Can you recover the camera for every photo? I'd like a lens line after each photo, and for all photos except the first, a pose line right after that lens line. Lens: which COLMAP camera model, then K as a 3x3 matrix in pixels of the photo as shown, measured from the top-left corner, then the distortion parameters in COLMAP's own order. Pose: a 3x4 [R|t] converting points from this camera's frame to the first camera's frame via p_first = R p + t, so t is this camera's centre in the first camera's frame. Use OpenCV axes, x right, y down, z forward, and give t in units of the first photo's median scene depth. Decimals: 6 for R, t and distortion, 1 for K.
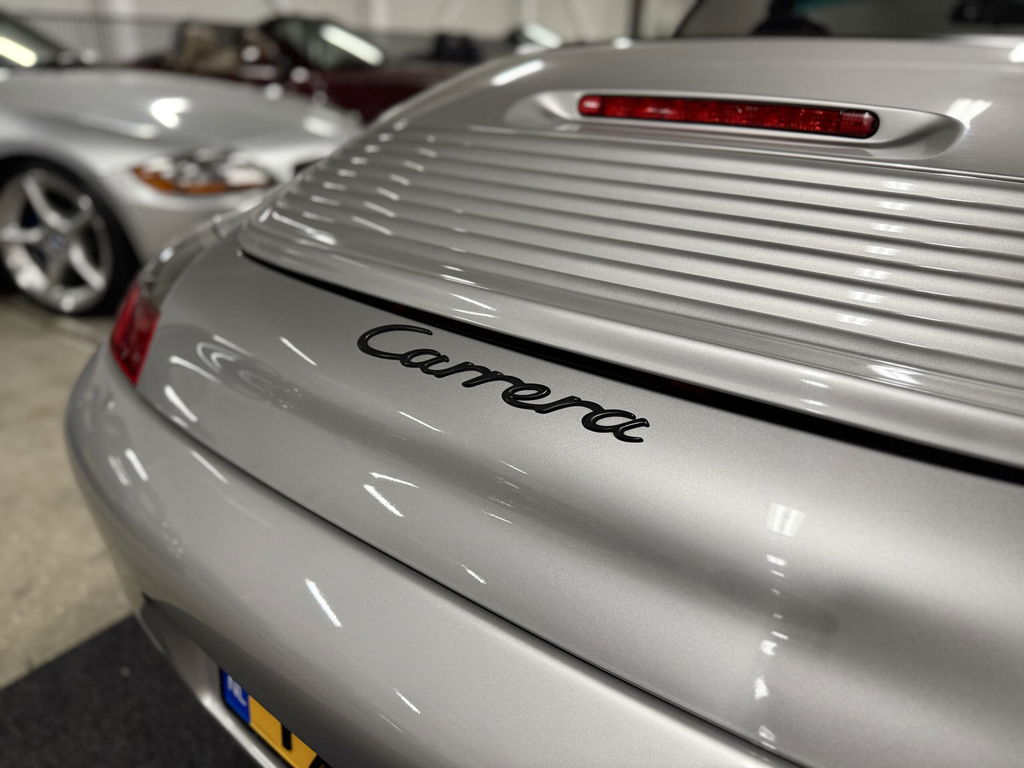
lens RADIAL K [[760.4, 0, 497.1], [0, 760.4, 382.6], [0, 0, 1]] dist [0.042398, -0.060446]
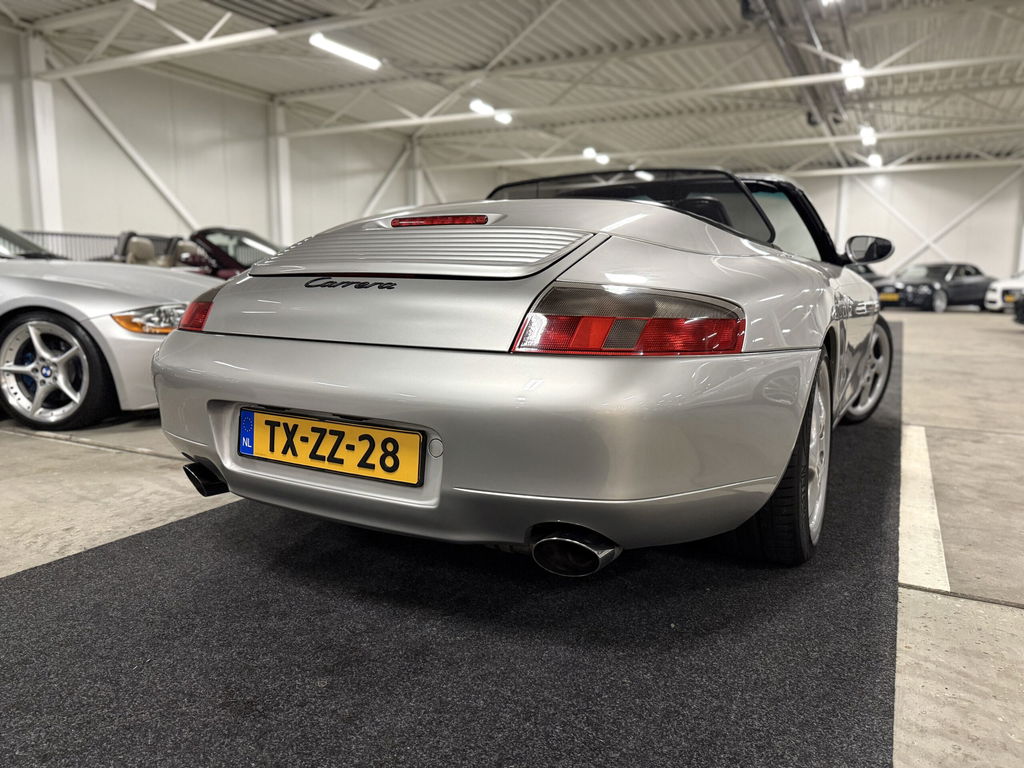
lens RADIAL K [[742.0, 0, 503.6], [0, 742.0, 374.6], [0, 0, 1]] dist [0.038184, -0.054386]
pose [[0.988440, -0.040417, 0.146129, 0.029851], [0.078009, 0.962023, -0.261583, 0.239775], [-0.130007, 0.269959, 0.954055, -0.378093]]
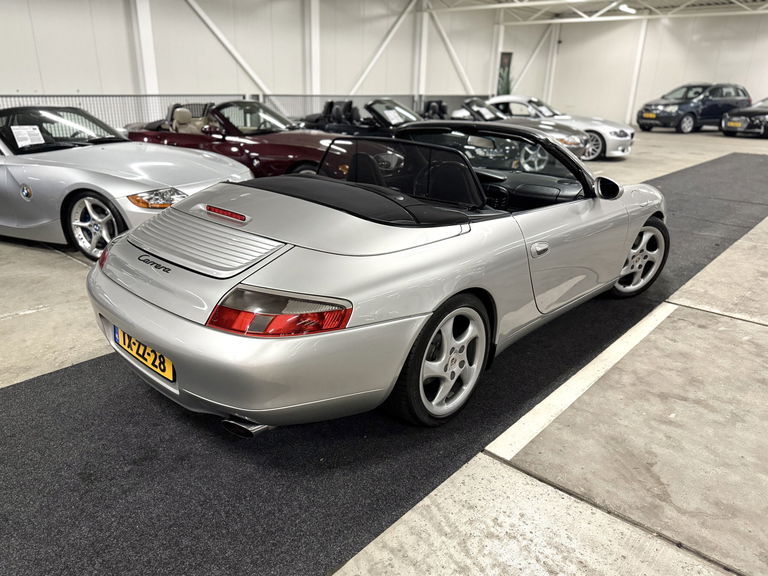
lens RADIAL K [[570.3, 0, 372.8], [0, 570.3, 286.9], [0, 0, 1]] dist [0.042398, -0.060446]
pose [[0.995947, 0.020224, -0.087643, 0.406148], [-0.025453, 0.997936, -0.058964, 0.072751], [0.086270, 0.060956, 0.994405, -0.628958]]
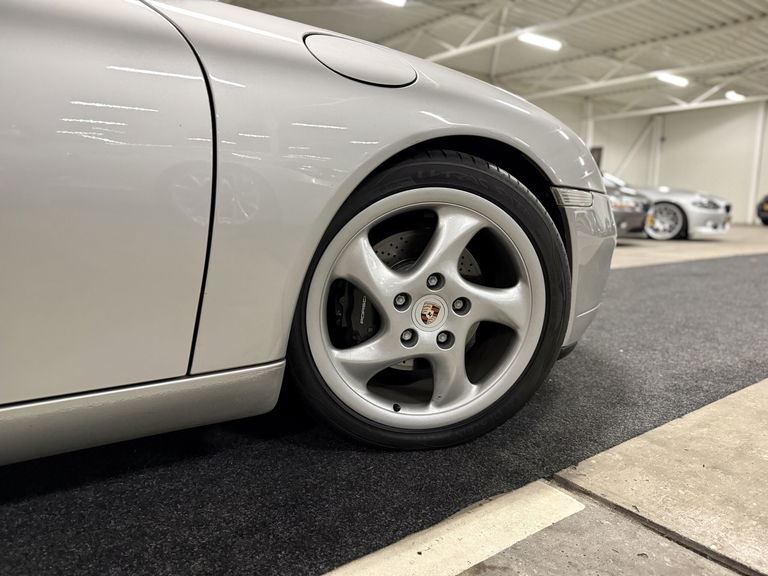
lens RADIAL K [[538.7, 0, 385.4], [0, 538.7, 286.7], [0, 0, 1]] dist [0.026736, -0.039633]
pose [[0.953333, 0.026927, -0.300718, 1.074479], [-0.102372, 0.965841, -0.238056, -0.030189], [0.284035, 0.257731, 0.923525, 0.588752]]
